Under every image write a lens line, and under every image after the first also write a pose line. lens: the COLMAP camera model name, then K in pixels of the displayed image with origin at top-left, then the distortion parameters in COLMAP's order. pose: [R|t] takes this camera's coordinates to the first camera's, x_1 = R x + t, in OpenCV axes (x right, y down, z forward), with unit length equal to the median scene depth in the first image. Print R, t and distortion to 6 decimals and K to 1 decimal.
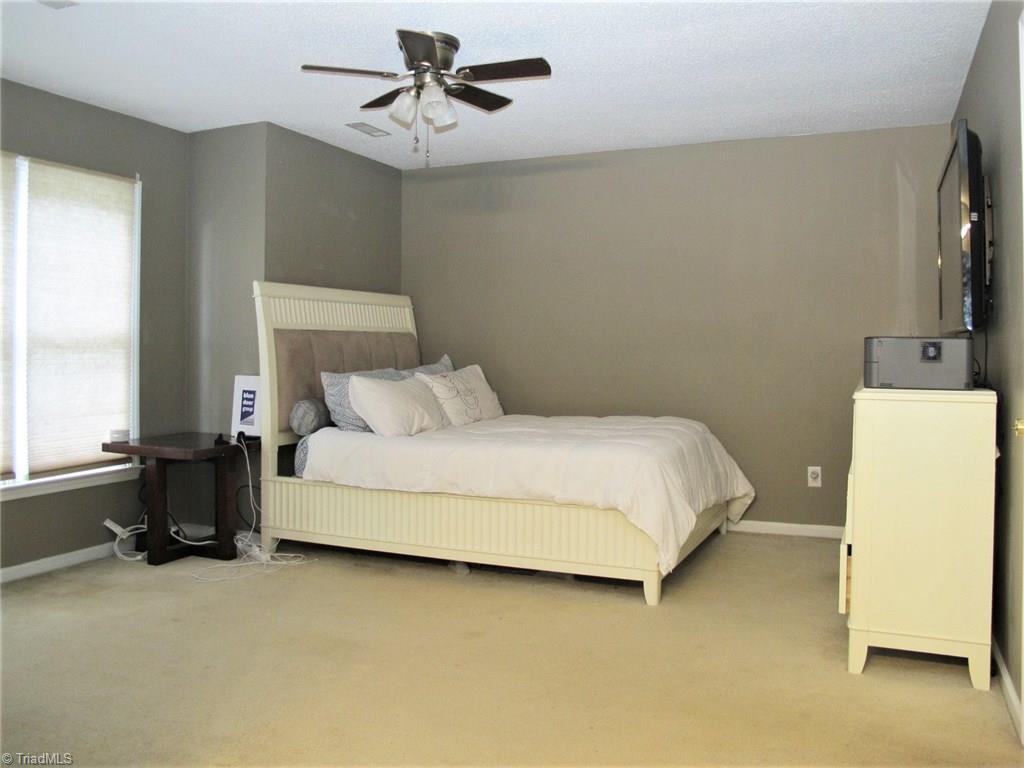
lens RADIAL K [[862.4, 0, 501.5], [0, 862.4, 348.3], [0, 0, 1]] dist [-0.147506, 0.111270]
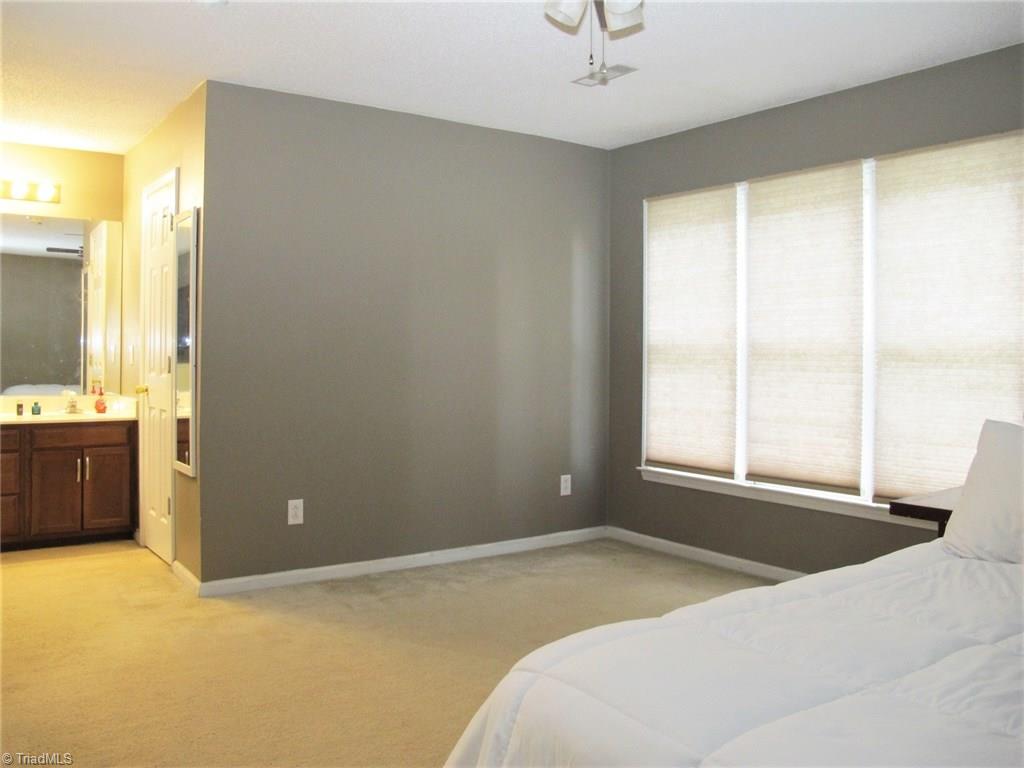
lens RADIAL K [[862.4, 0, 501.5], [0, 862.4, 348.3], [0, 0, 1]] dist [-0.147506, 0.111270]
pose [[-0.516764, -0.012081, -0.856043, 0.412617], [-0.015244, 0.999872, -0.004908, -0.002718], [0.855992, 0.010513, -0.516882, 1.020522]]
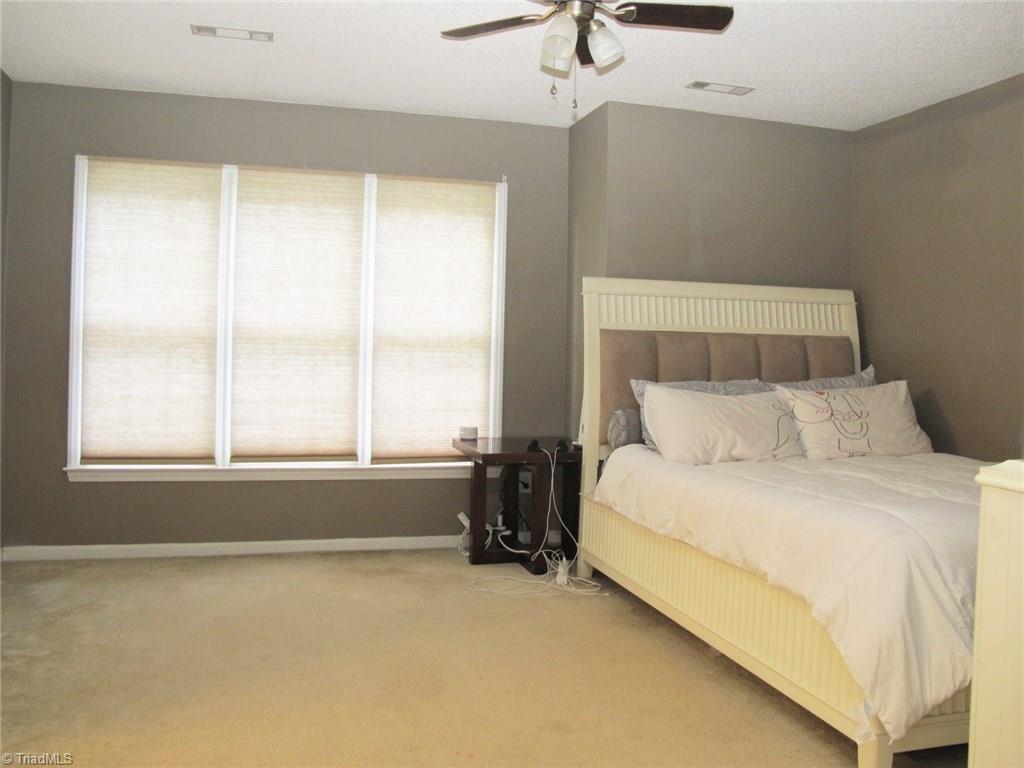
lens RADIAL K [[862.4, 0, 501.5], [0, 862.4, 348.3], [0, 0, 1]] dist [-0.147506, 0.111270]
pose [[0.636155, 0.014184, -0.771431, 0.385002], [-0.023559, 0.999722, -0.001046, 0.000683], [0.771201, 0.018839, 0.636313, 0.362852]]
